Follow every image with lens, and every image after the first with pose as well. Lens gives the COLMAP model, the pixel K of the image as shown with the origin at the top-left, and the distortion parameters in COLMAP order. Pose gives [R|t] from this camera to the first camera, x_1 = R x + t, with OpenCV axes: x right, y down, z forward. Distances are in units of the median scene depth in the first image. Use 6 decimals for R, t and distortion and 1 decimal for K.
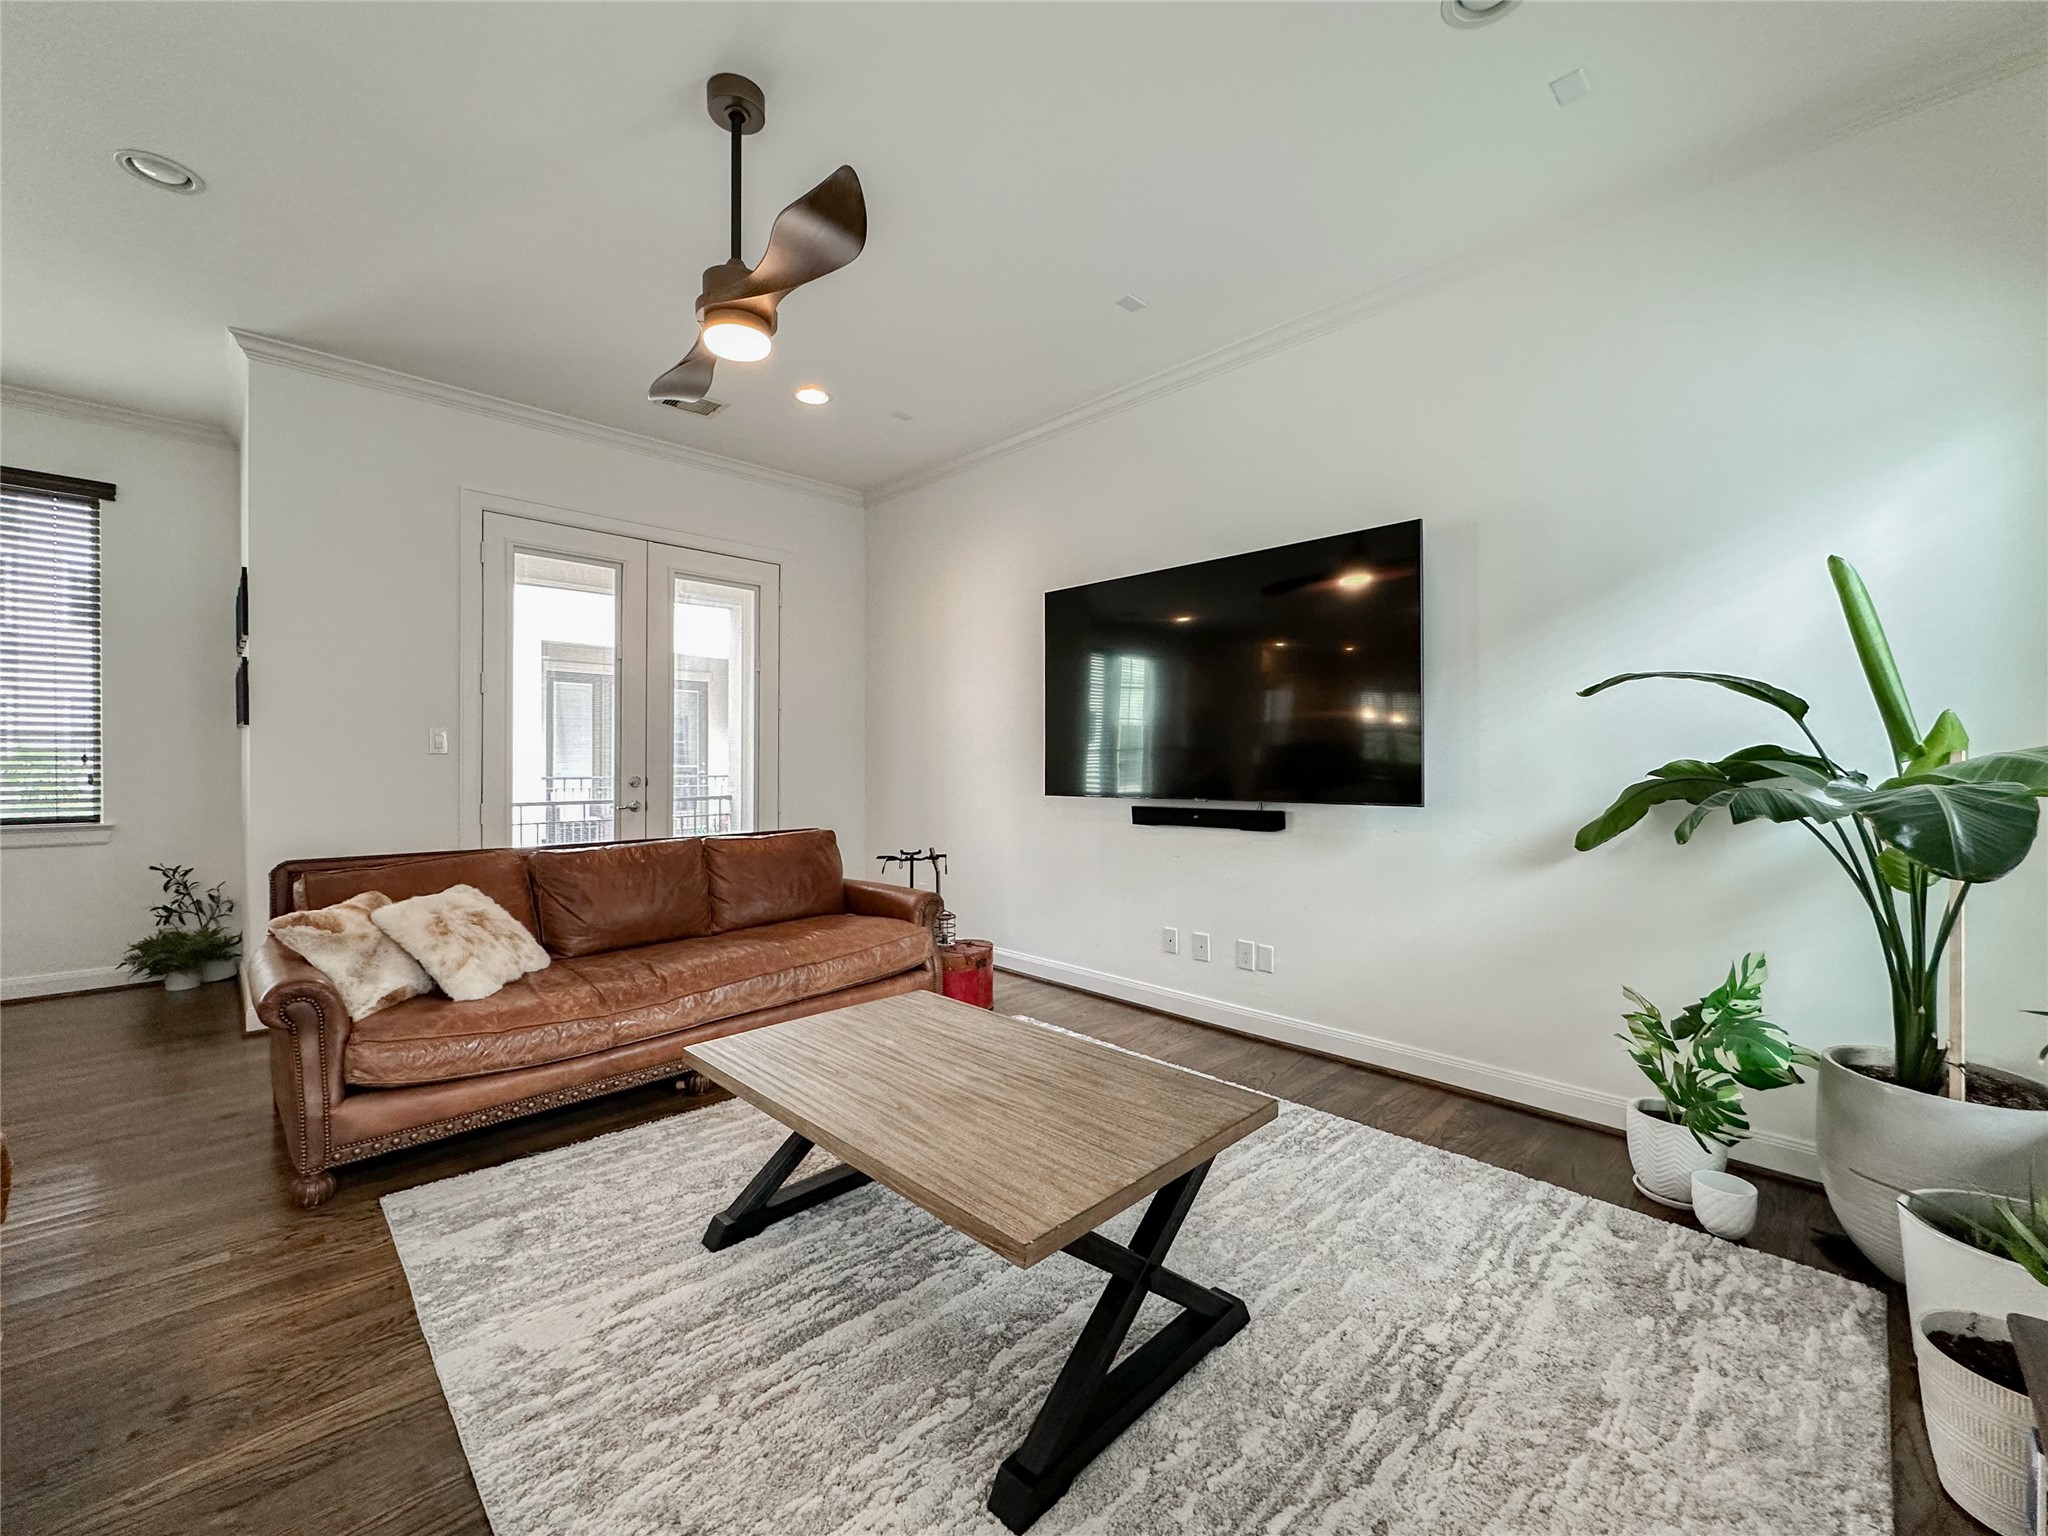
lens RADIAL K [[827.3, 0, 1032.5], [0, 827.3, 766.2], [0, 0, 1]] dist [-0.000986, -0.000276]
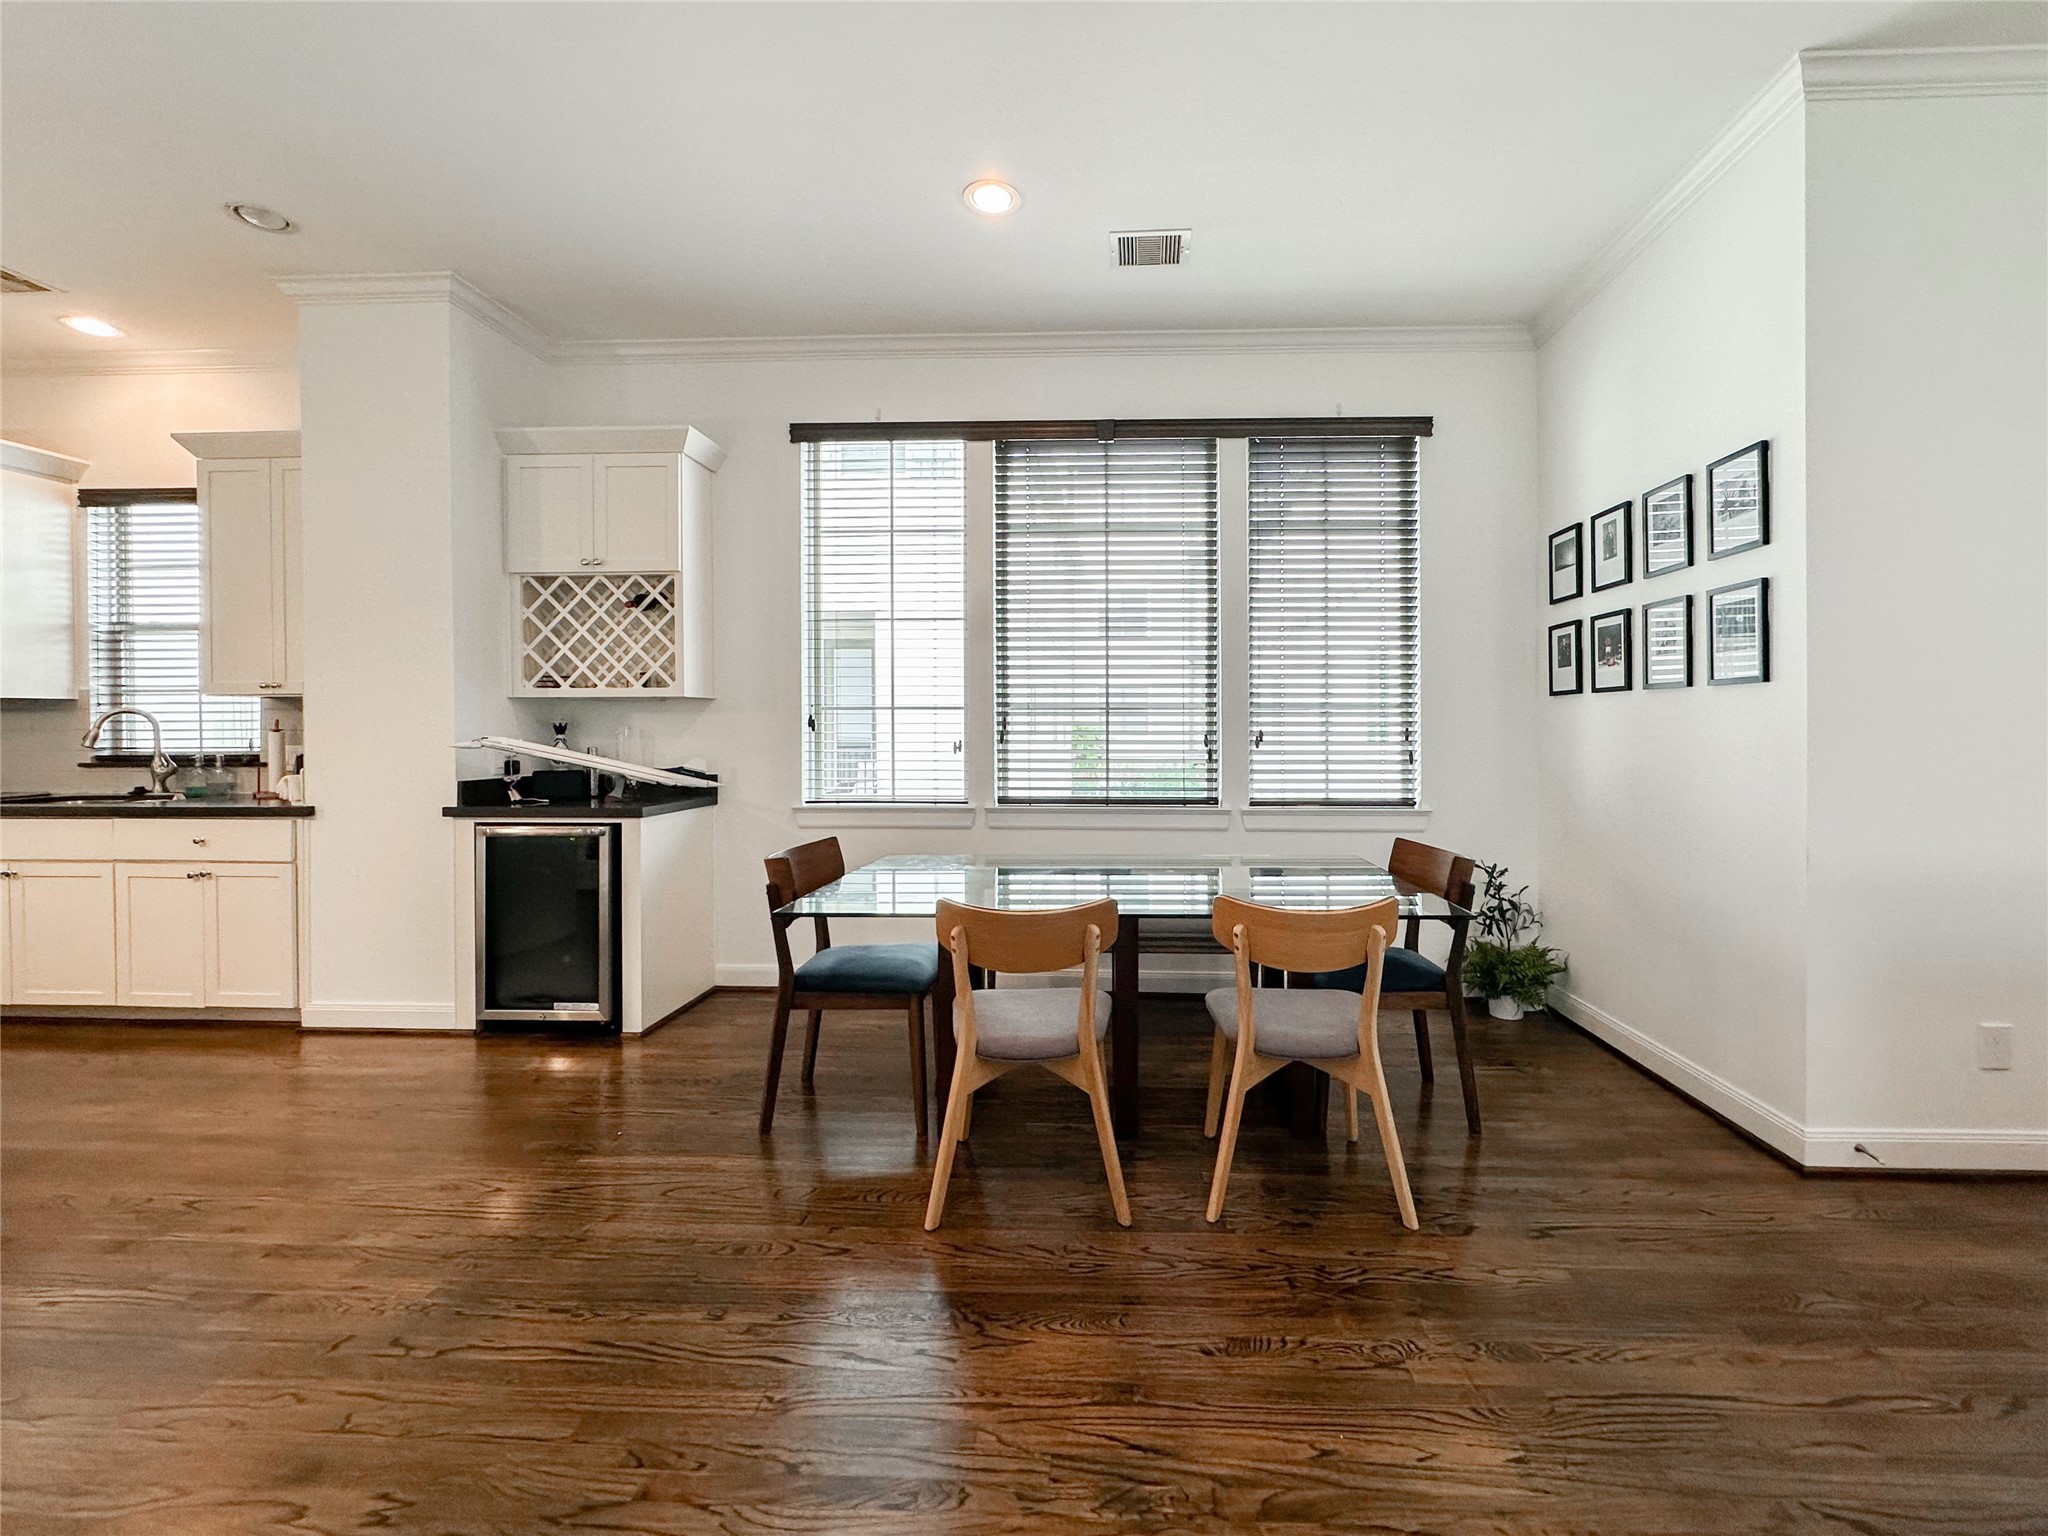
lens RADIAL K [[848.5, 0, 1086.4], [0, 848.5, 734.0], [0, 0, 1]] dist [-0.002161, 0.000154]
pose [[0.680733, -0.001616, -0.732530, -0.706474], [0.001443, 0.999999, -0.000865, -0.008561], [0.732531, -0.000468, 0.680734, 0.131568]]
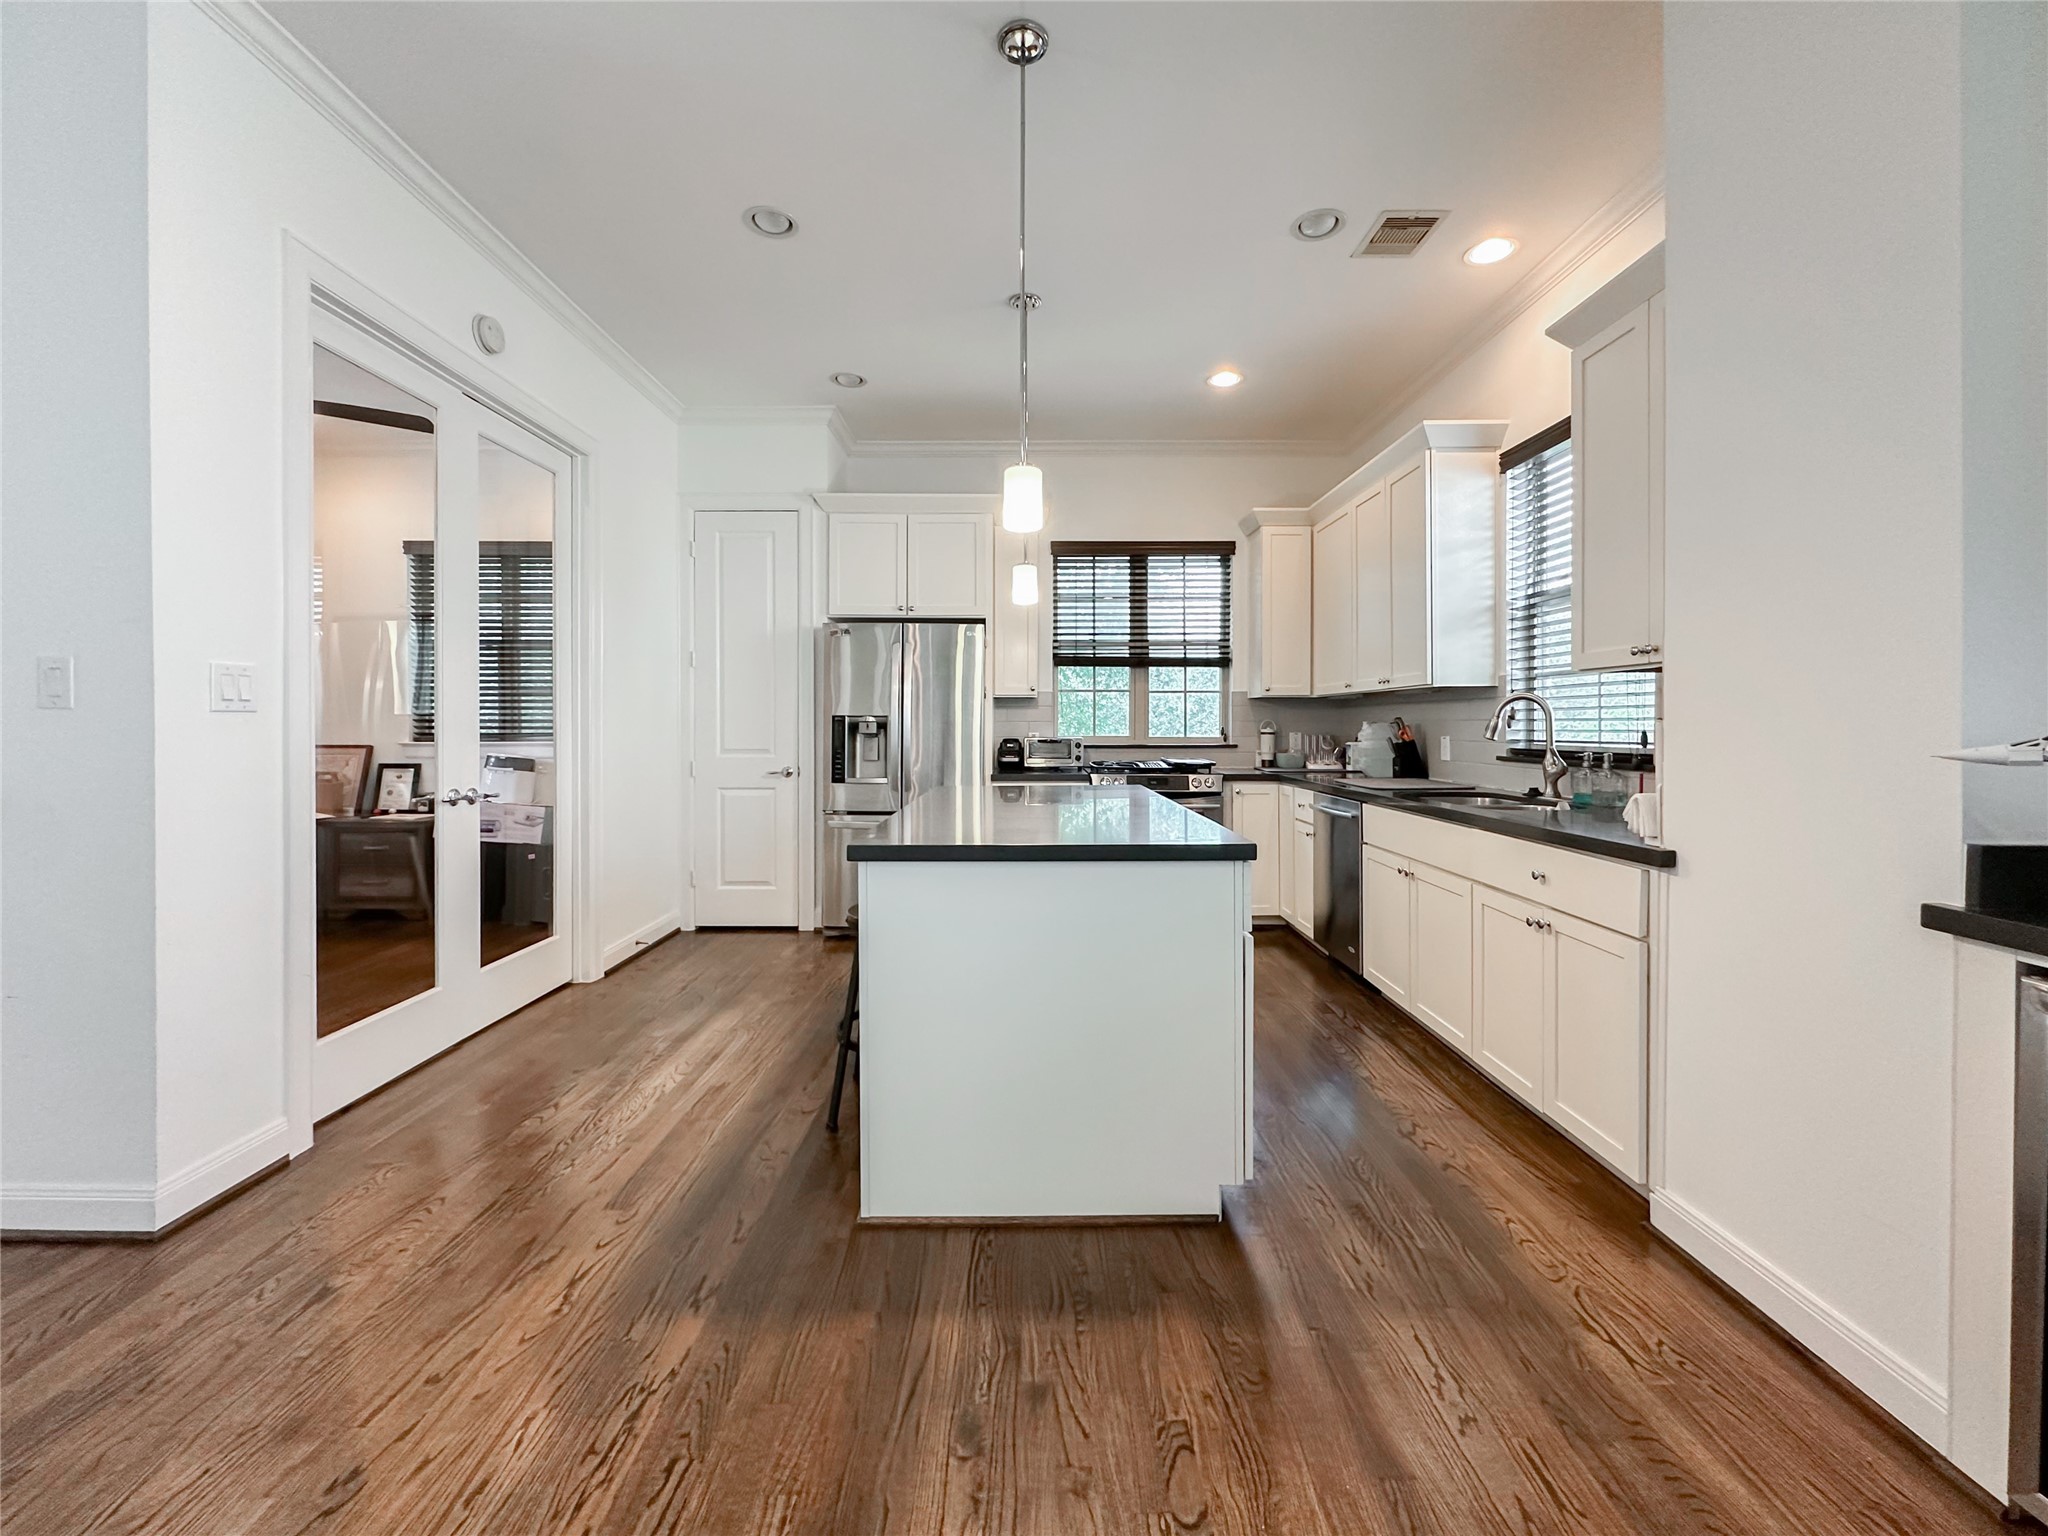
lens RADIAL K [[843.4, 0, 1029.6], [0, 843.4, 732.8], [0, 0, 1]] dist [0.000393, 0.000140]
pose [[-0.698281, 0.004944, -0.715807, -1.212978], [-0.005537, 0.999909, 0.012307, -0.009894], [0.715802, 0.012557, -0.698190, 0.208832]]
